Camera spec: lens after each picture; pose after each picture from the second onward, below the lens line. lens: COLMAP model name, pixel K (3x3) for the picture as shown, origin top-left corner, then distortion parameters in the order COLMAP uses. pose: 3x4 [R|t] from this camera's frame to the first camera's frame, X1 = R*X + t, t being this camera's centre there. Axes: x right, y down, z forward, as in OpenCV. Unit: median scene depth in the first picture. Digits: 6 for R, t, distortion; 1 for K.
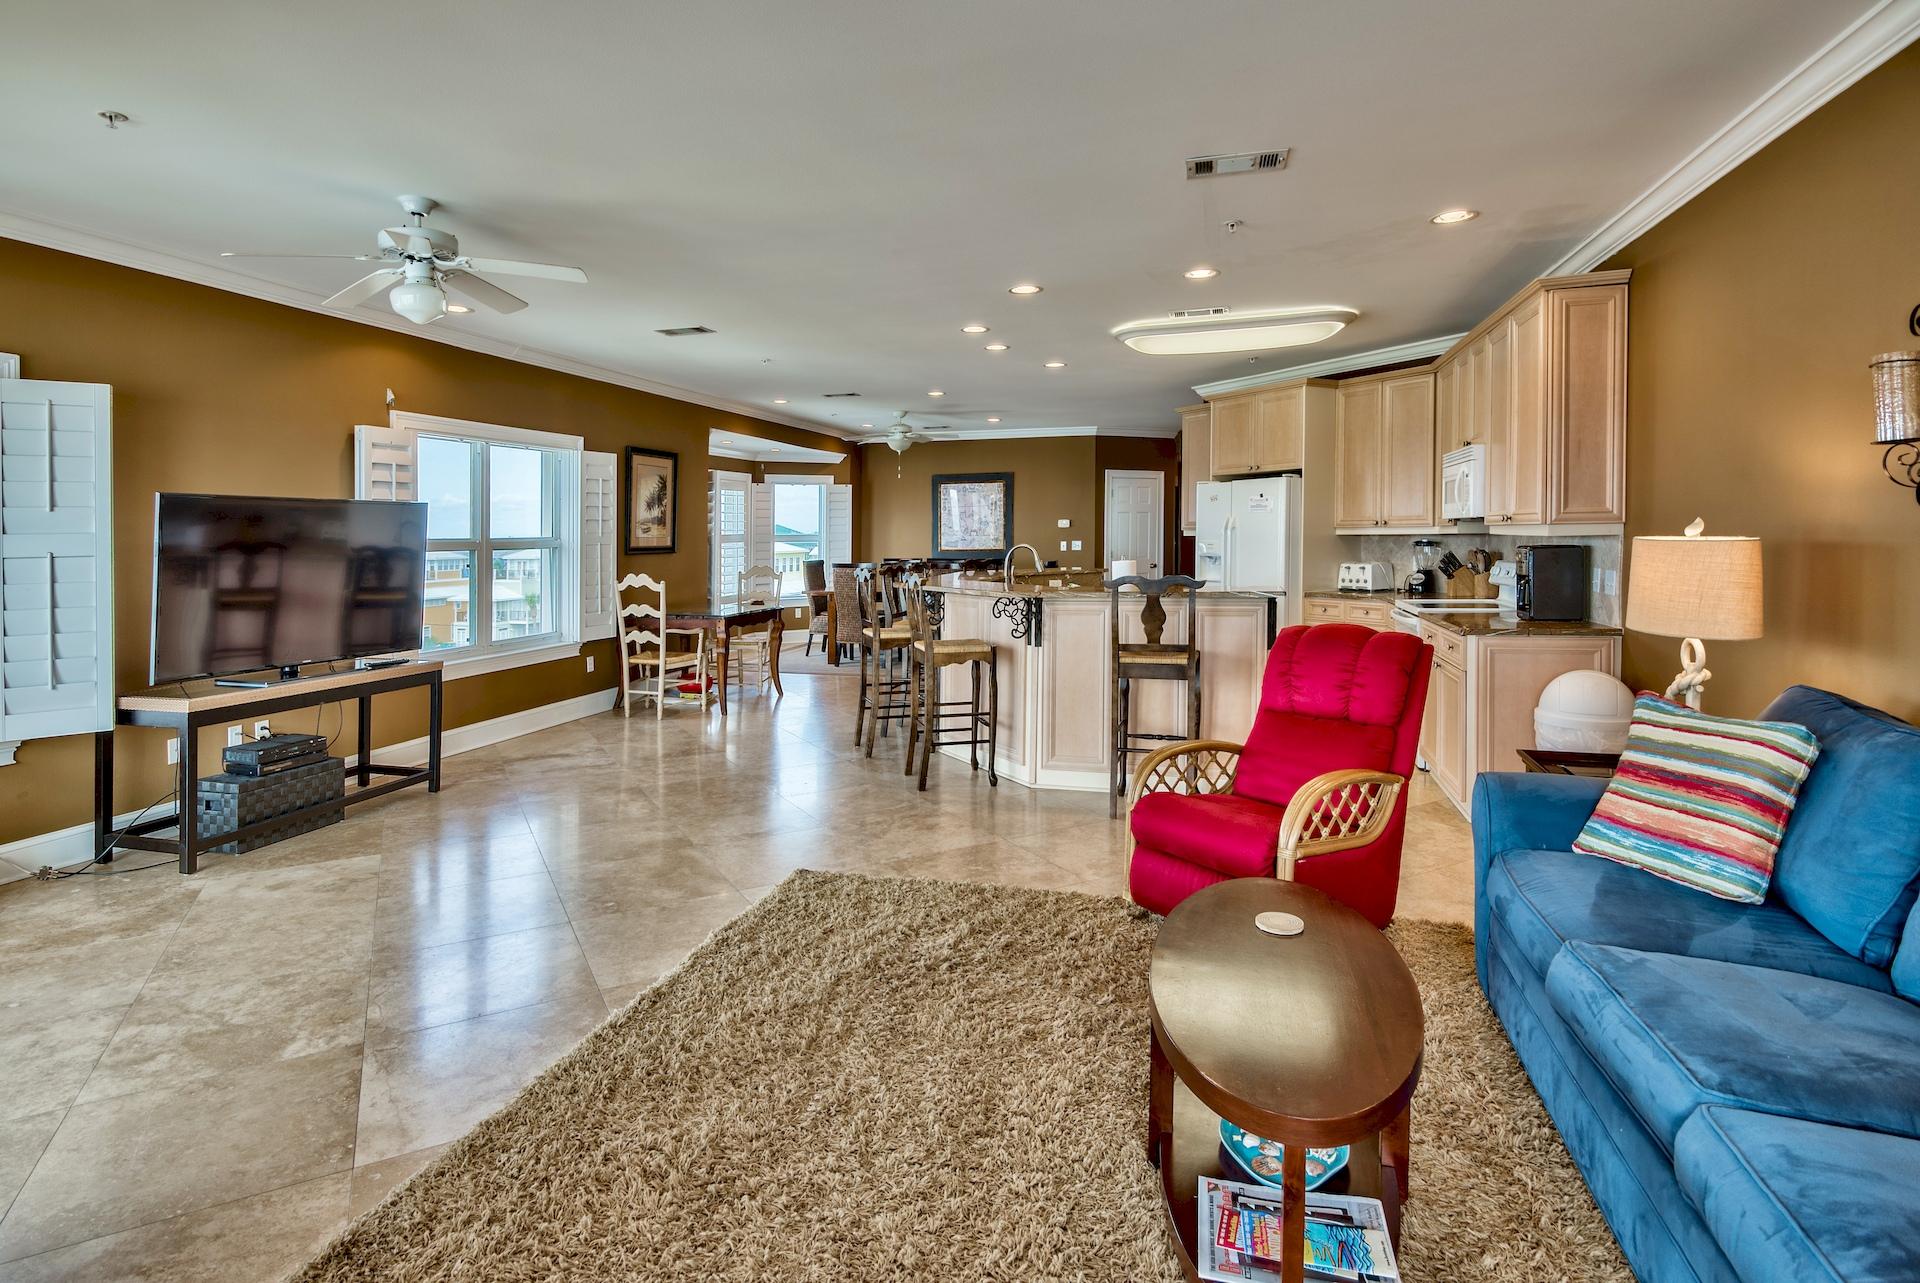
lens RADIAL K [[942.9, 0, 997.0], [0, 942.9, 594.1], [0, 0, 1]] dist [-0.001936, -0.000035]
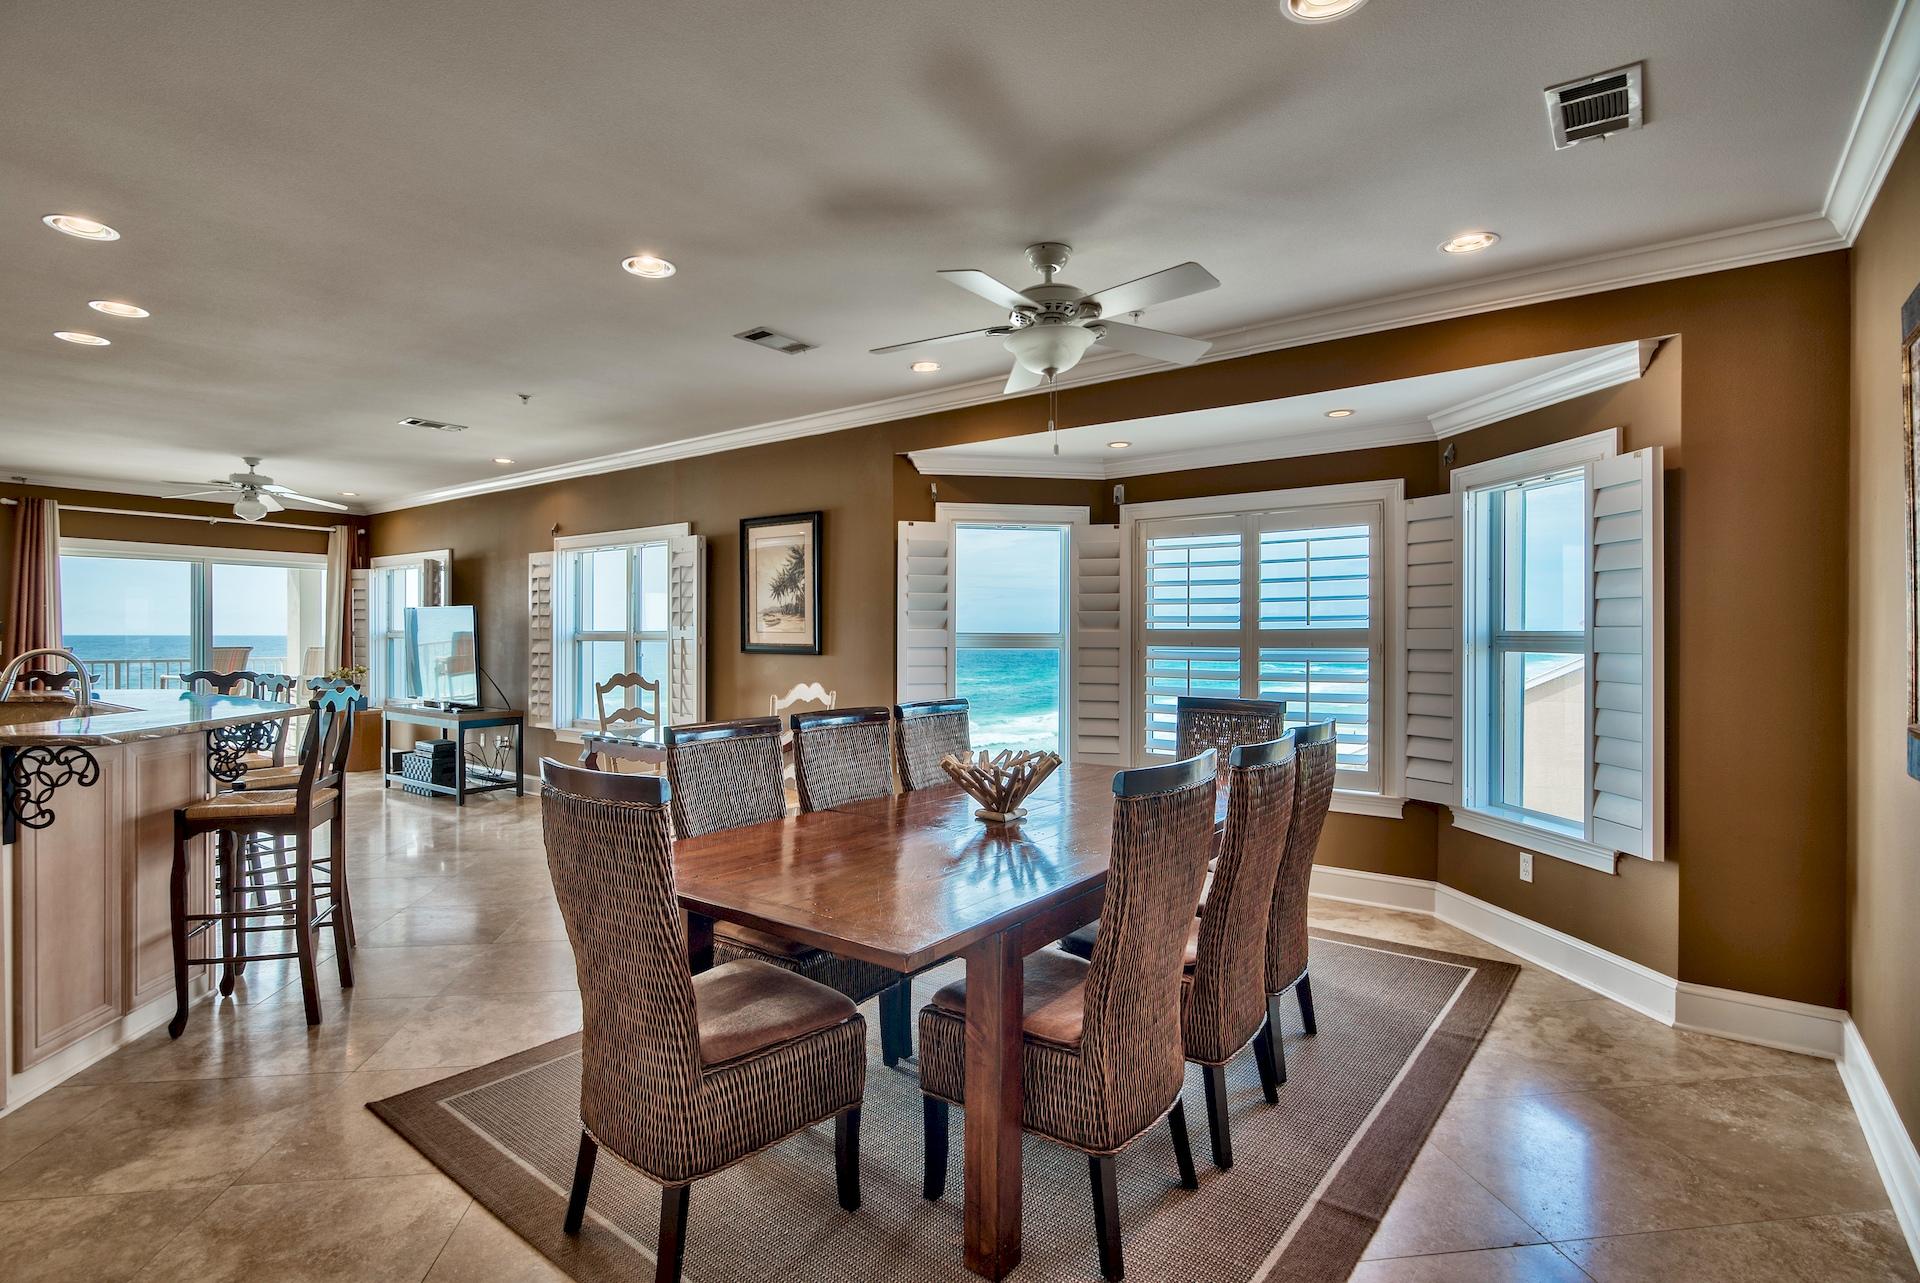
lens RADIAL K [[932.4, 0, 951.2], [0, 932.4, 640.3], [0, 0, 1]] dist [-0.003089, -0.000096]
pose [[-0.397469, 0.013696, -0.917513, 0.284069], [-0.056576, 0.997621, 0.039401, -0.099101], [0.915870, 0.067570, -0.395749, 1.553442]]
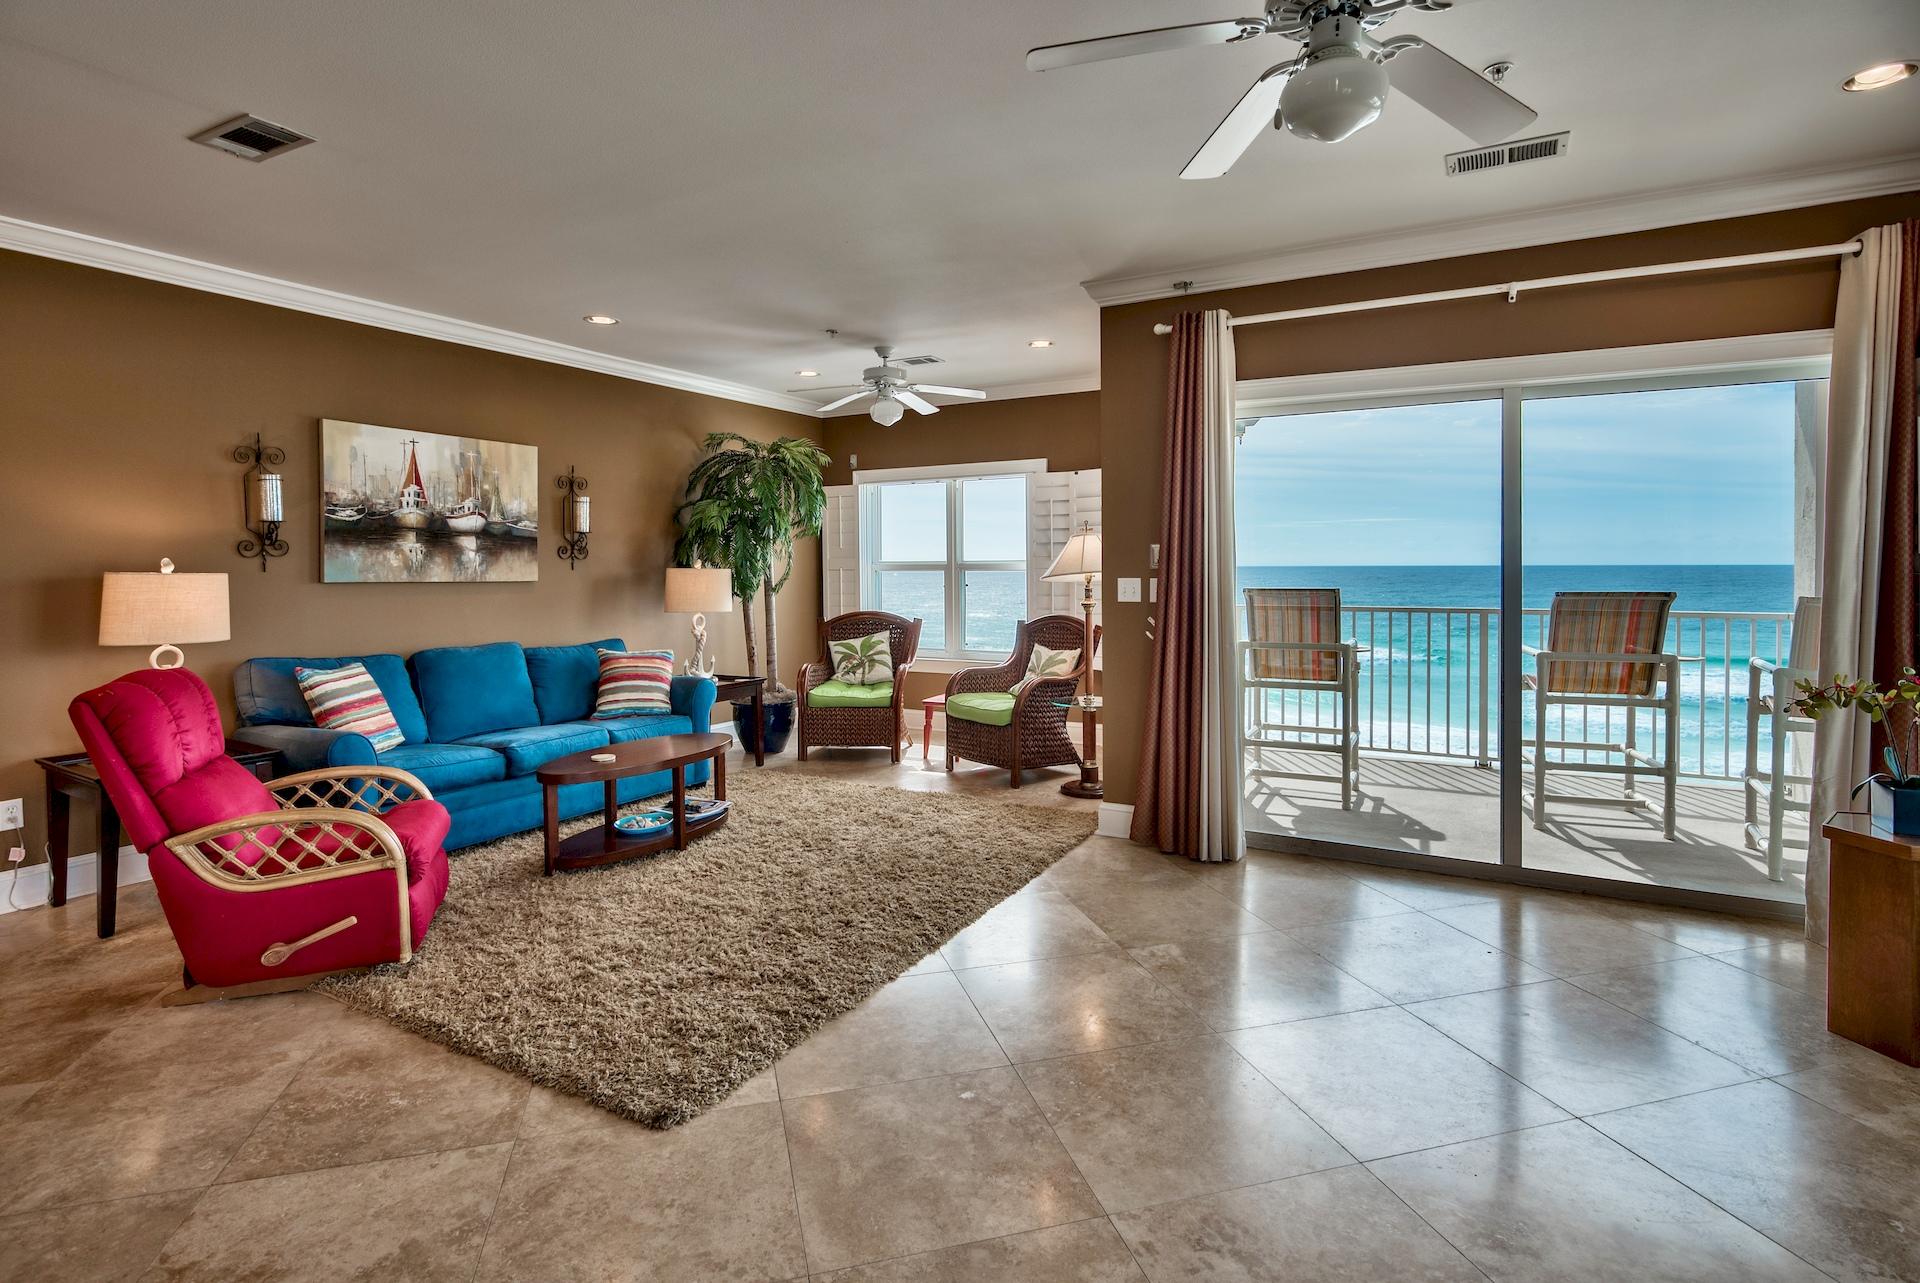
lens RADIAL K [[959.2, 0, 964.5], [0, 959.2, 575.3], [0, 0, 1]] dist [-0.000613, -0.000544]
pose [[-0.965919, 0.012338, 0.258551, -0.286723], [0.031464, 0.997053, 0.069966, -0.045006], [-0.256926, 0.075716, -0.963460, 0.778766]]
